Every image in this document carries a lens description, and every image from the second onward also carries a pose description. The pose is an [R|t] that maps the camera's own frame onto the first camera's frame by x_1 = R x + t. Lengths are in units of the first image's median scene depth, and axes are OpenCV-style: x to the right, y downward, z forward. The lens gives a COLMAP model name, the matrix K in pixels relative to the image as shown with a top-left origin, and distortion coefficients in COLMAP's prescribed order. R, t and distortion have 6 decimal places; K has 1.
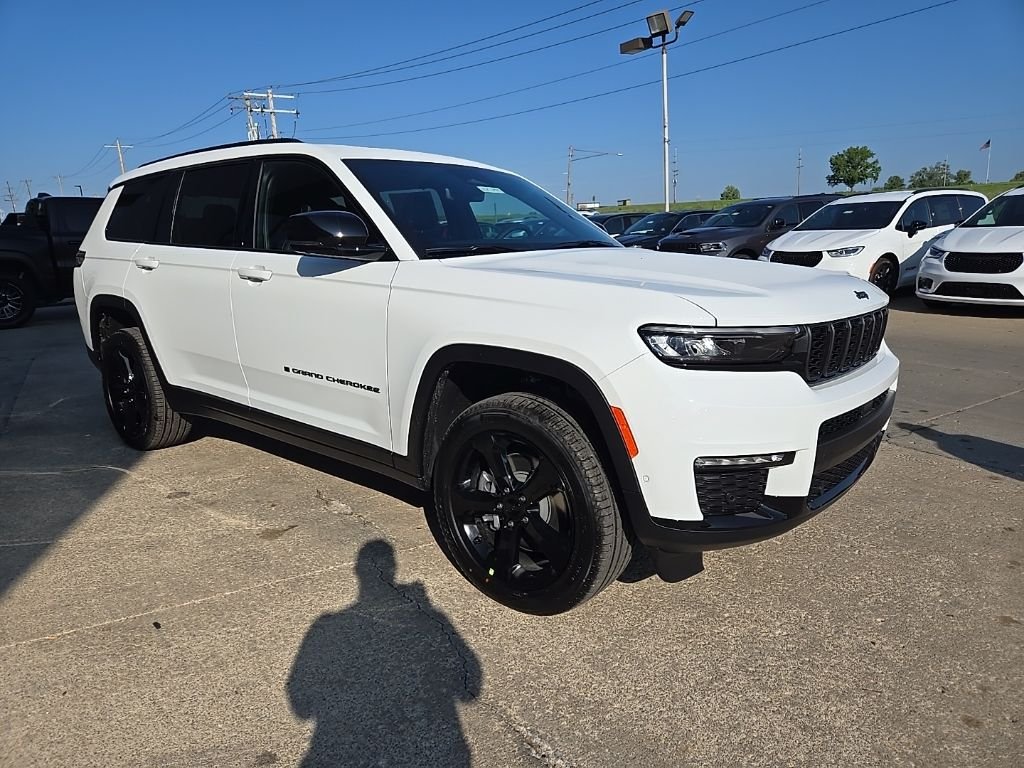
lens RADIAL K [[703.9, 0, 513.0], [0, 703.9, 381.6], [0, 0, 1]] dist [0.061349, -0.044406]
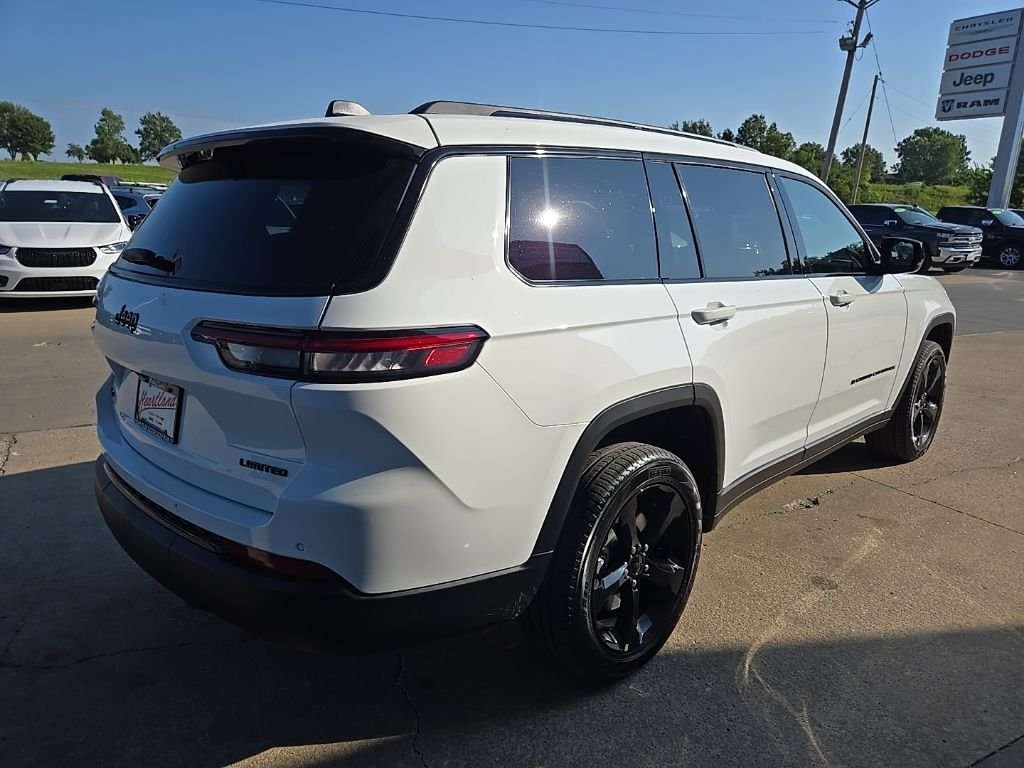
lens RADIAL K [[703.9, 0, 516.8], [0, 703.9, 385.7], [0, 0, 1]] dist [0.061349, -0.044406]
pose [[0.056676, -0.212798, 0.975451, -1.232693], [0.186442, 0.962091, 0.199051, -0.283294], [-0.980830, 0.170584, 0.094202, 1.228793]]
